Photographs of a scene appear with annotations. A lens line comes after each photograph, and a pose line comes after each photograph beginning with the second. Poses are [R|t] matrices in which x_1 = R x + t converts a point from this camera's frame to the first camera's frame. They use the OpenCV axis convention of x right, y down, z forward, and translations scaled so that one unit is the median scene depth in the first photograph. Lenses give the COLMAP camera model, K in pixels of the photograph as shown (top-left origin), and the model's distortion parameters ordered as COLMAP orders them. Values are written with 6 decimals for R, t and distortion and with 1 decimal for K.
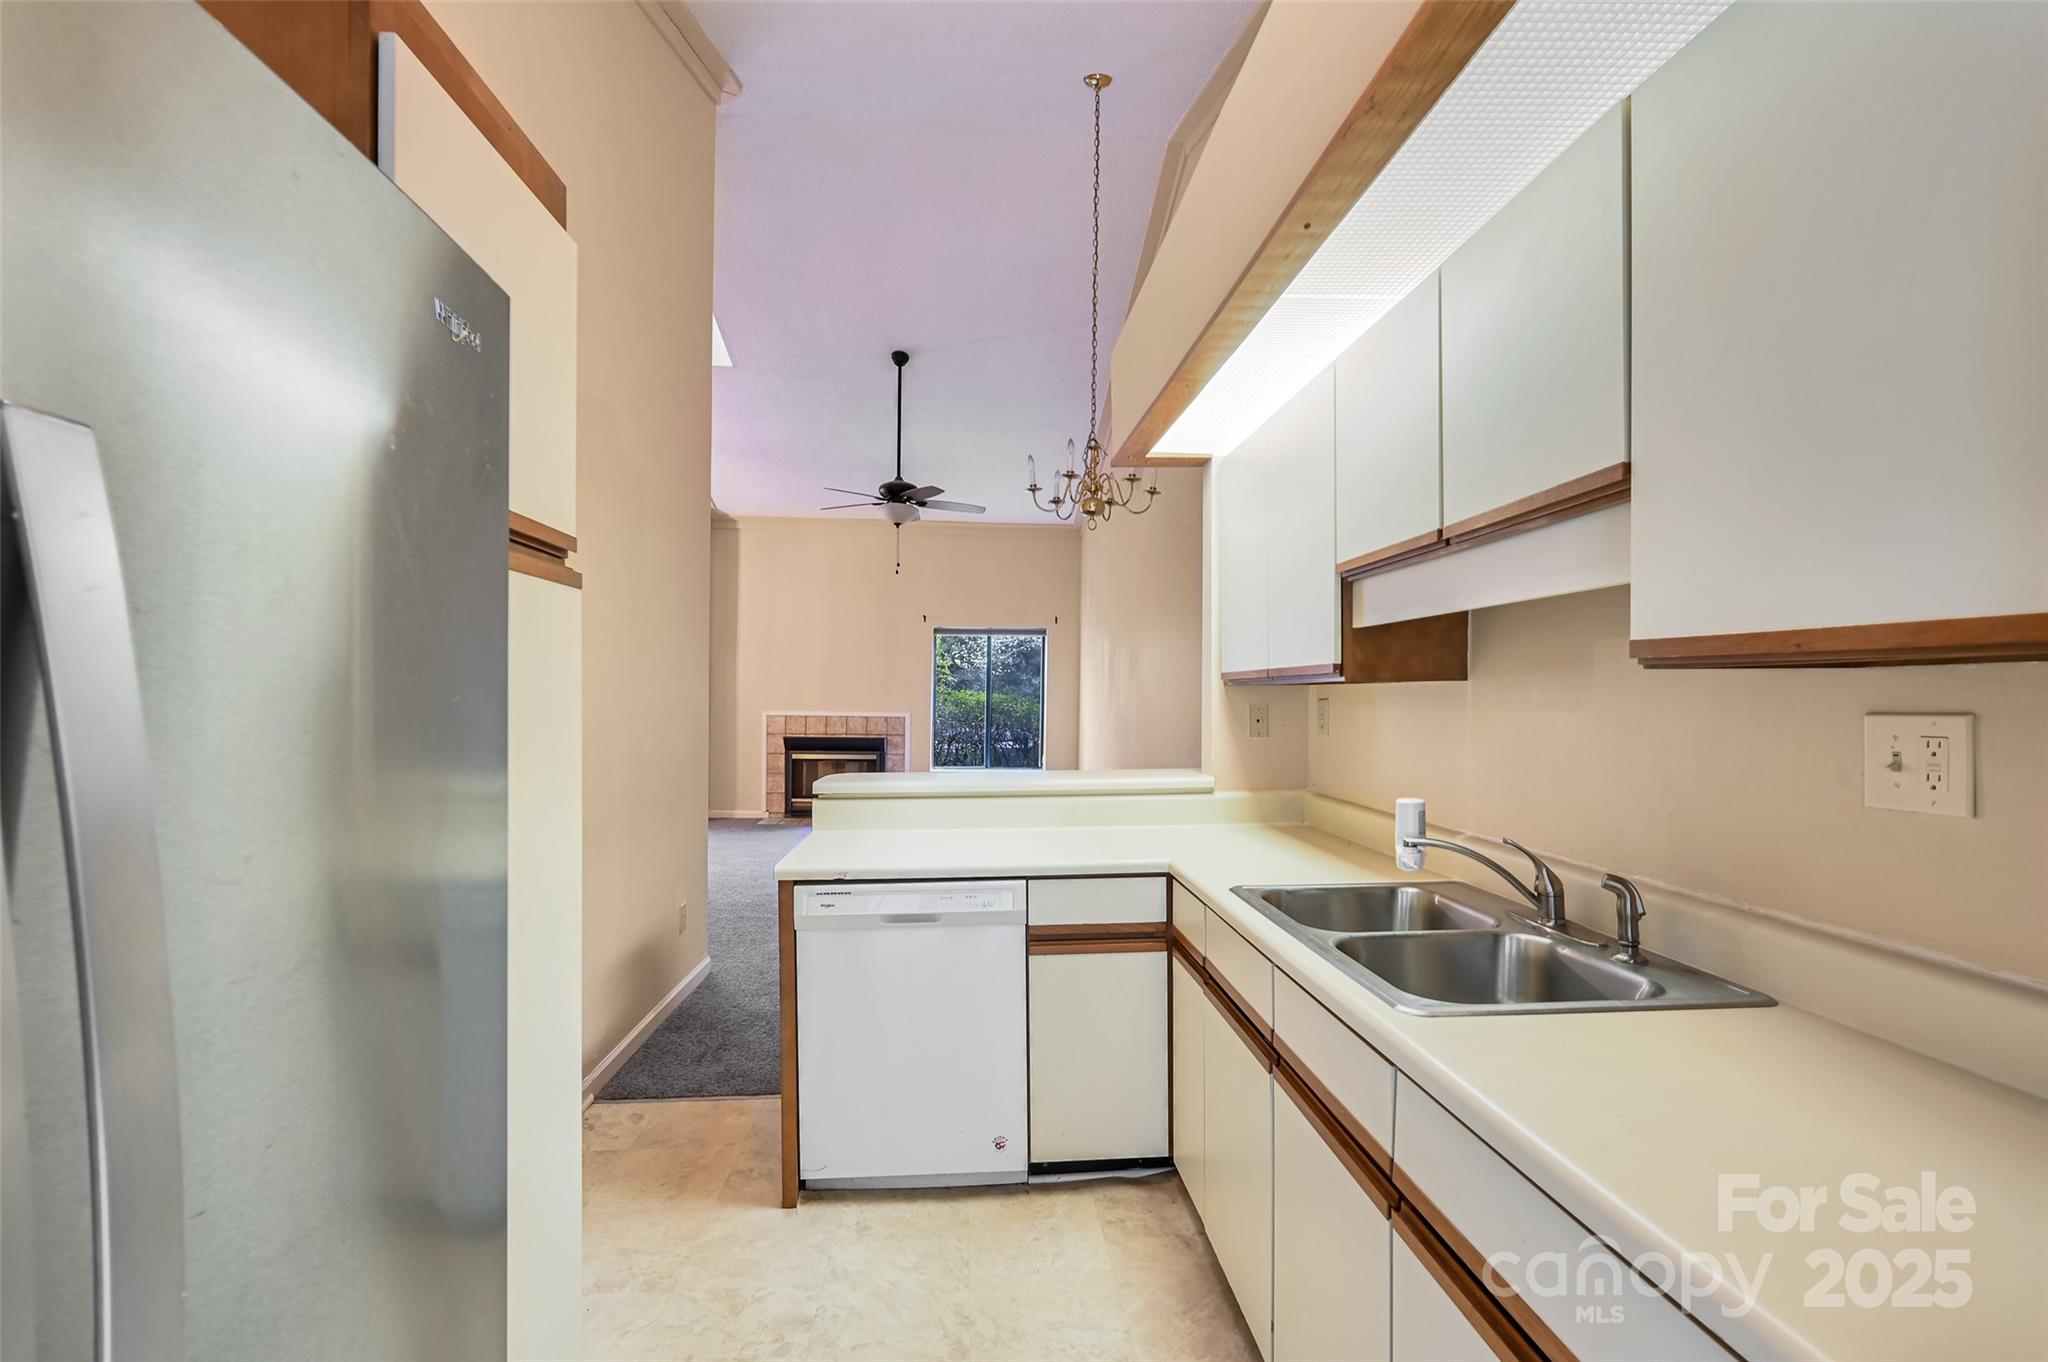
lens RADIAL K [[886.2, 0, 1029.0], [0, 886.2, 689.4], [0, 0, 1]] dist [-0.001803, -0.000071]
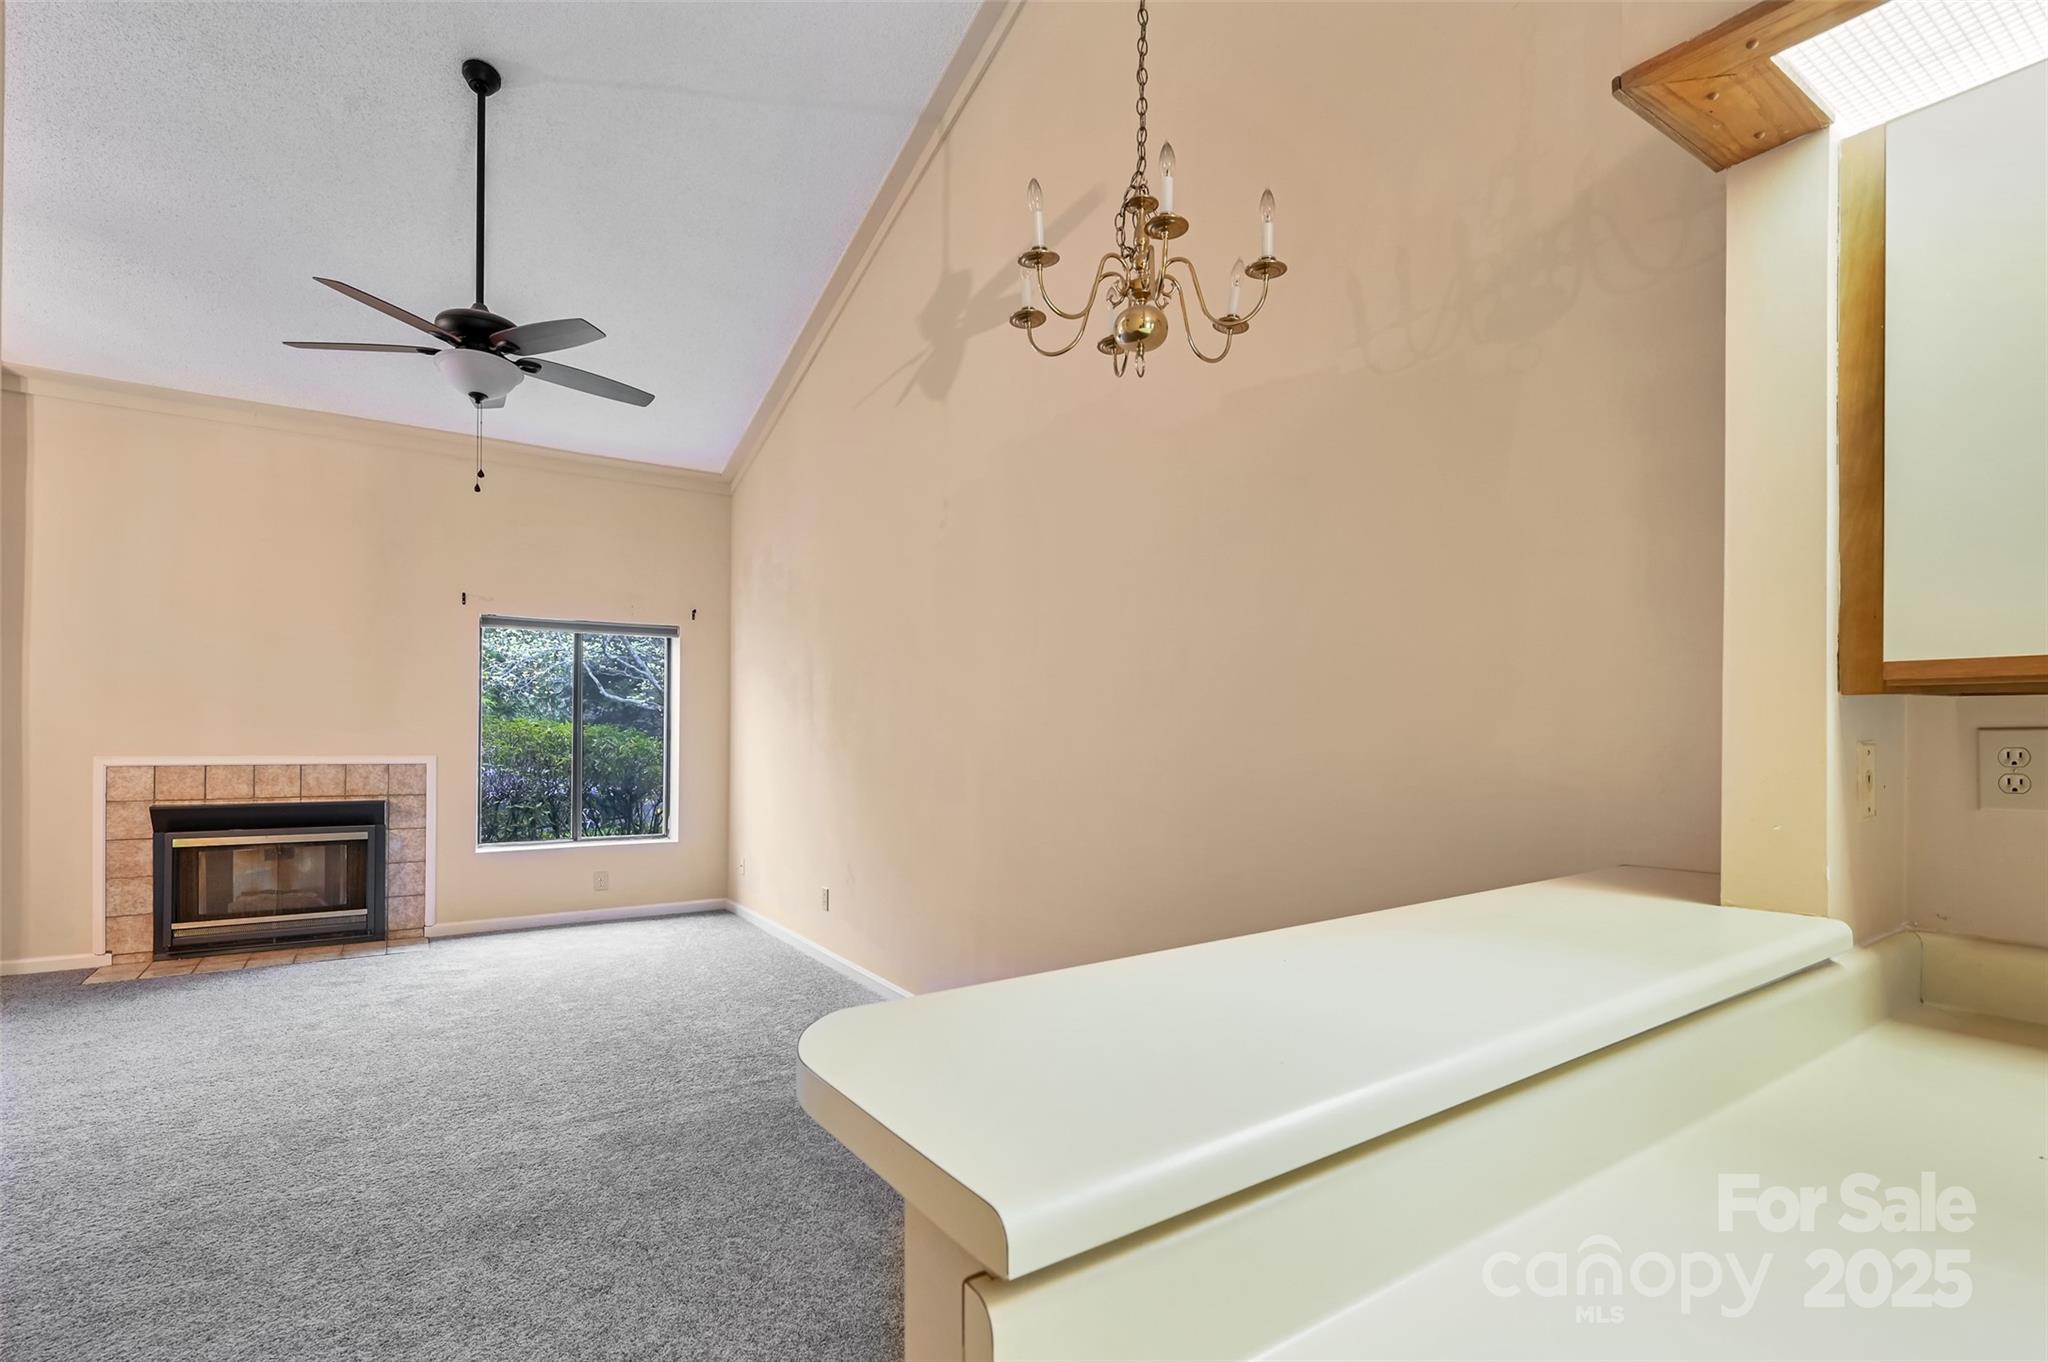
lens RADIAL K [[952.0, 0, 1042.9], [0, 952.0, 729.0], [0, 0, 1]] dist [0.003356, -0.001275]
pose [[0.867986, -0.001114, 0.496588, -0.099251], [-0.002729, 0.999972, 0.007013, 0.002446], [-0.496582, -0.007443, 0.867958, 0.251473]]
